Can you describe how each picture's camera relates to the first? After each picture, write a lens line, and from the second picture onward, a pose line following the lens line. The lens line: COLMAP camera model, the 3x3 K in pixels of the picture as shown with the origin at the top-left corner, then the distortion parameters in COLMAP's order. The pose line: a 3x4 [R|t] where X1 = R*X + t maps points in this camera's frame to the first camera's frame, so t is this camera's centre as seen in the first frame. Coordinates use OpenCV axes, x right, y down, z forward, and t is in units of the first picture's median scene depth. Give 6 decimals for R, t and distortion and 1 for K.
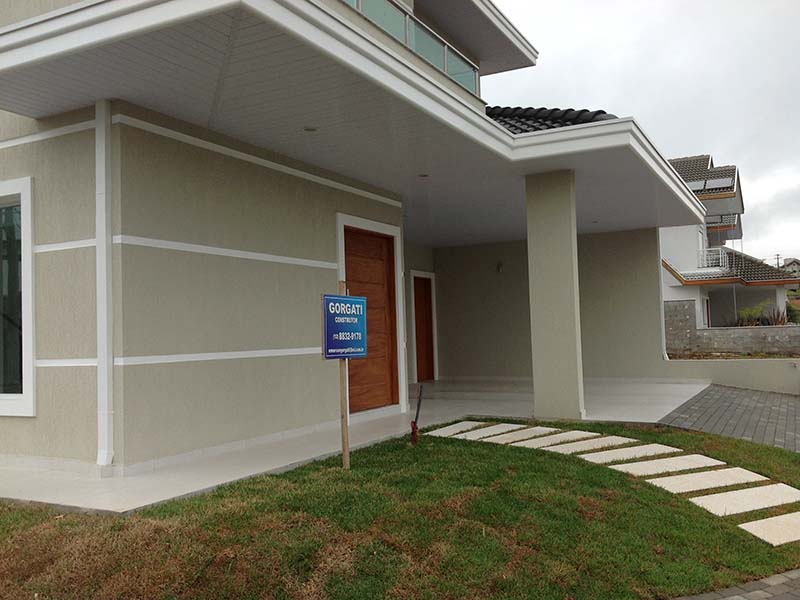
lens RADIAL K [[759.7, 0, 400.0], [0, 759.7, 300.0], [0, 0, 1]] dist [0.097755, -0.192597]
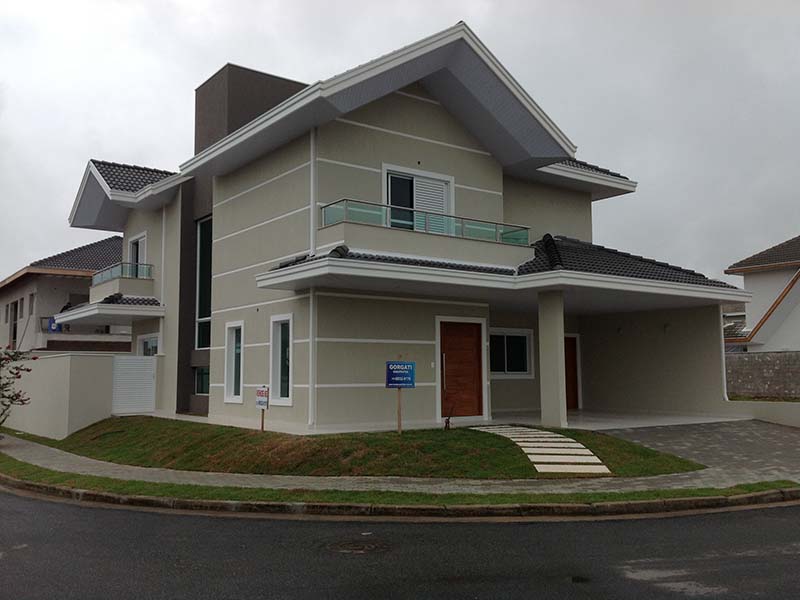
lens RADIAL K [[759.7, 0, 400.0], [0, 759.7, 300.0], [0, 0, 1]] dist [0.097755, -0.192597]
pose [[0.898847, -0.014956, -0.438007, 0.731362], [-0.003056, 0.999179, -0.040390, -0.076822], [0.438252, 0.037643, 0.898064, -0.863702]]
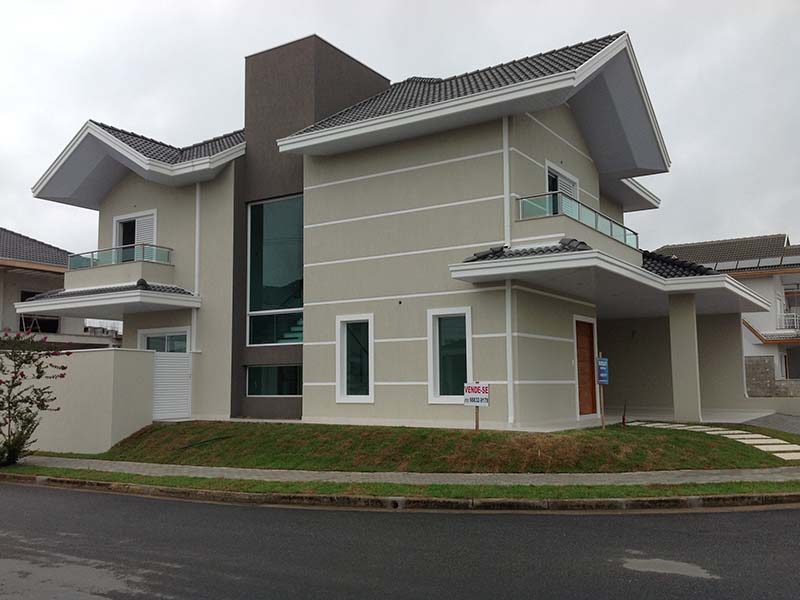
lens RADIAL K [[759.7, 0, 400.0], [0, 759.7, 300.0], [0, 0, 1]] dist [0.097755, -0.192597]
pose [[0.995256, 0.014803, -0.096154, -0.358453], [-0.020354, 0.998166, -0.057005, -0.028237], [0.095134, 0.058692, 0.993733, -1.095696]]
